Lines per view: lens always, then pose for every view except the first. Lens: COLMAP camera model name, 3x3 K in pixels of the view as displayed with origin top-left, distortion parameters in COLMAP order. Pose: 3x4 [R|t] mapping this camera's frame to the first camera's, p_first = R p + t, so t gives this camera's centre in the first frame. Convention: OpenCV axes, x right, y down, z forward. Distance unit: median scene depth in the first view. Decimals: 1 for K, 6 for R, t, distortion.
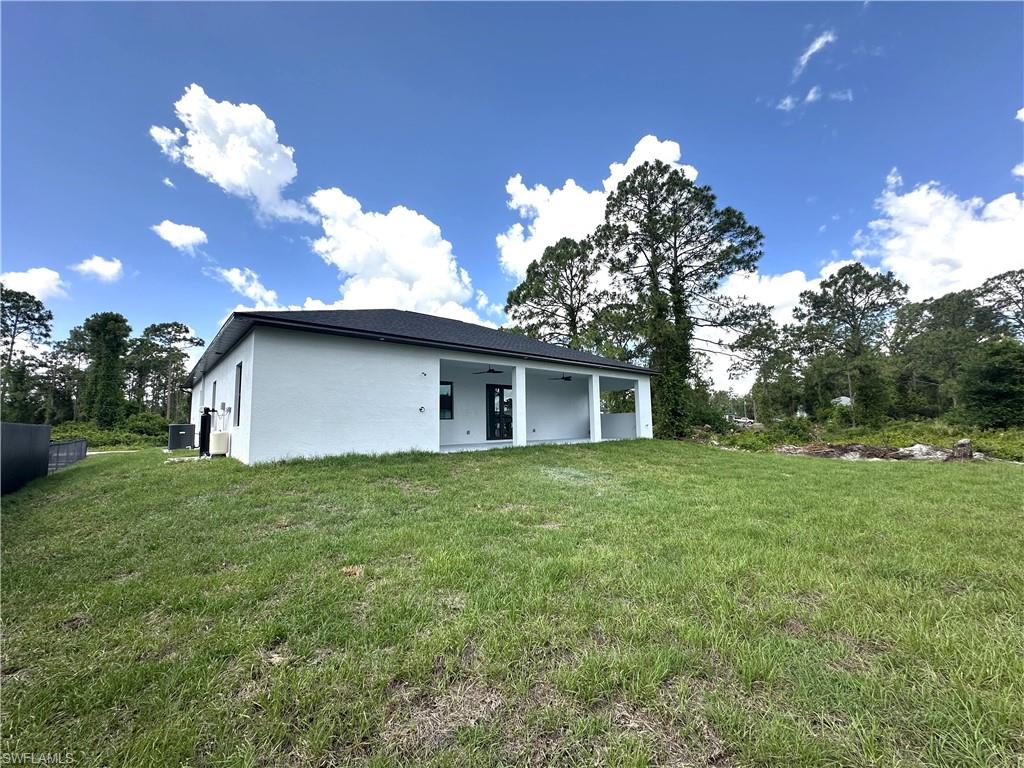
lens RADIAL K [[408.9, 0, 514.3], [0, 408.9, 384.9], [0, 0, 1]] dist [-0.002582, 0.000588]
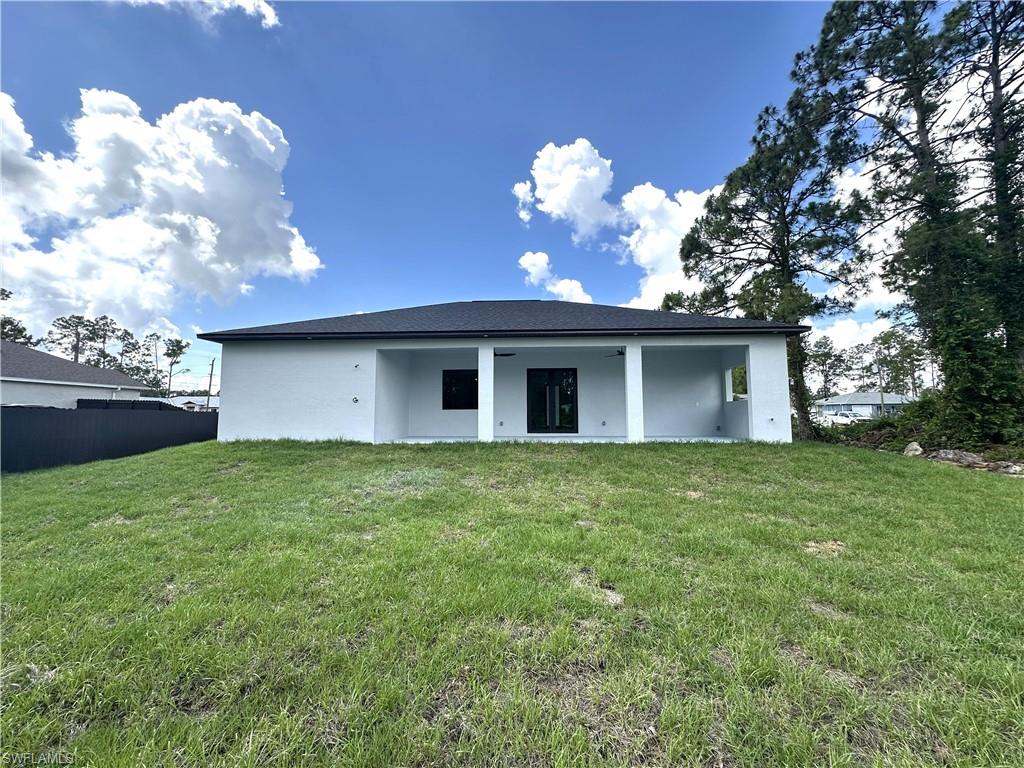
lens RADIAL K [[408.9, 0, 505.1], [0, 408.9, 389.2], [0, 0, 1]] dist [-0.002582, 0.000588]
pose [[0.729163, -0.027014, -0.683807, 0.619090], [0.057077, 0.998140, 0.021431, 0.025888], [0.681956, -0.054656, 0.729348, 0.410580]]
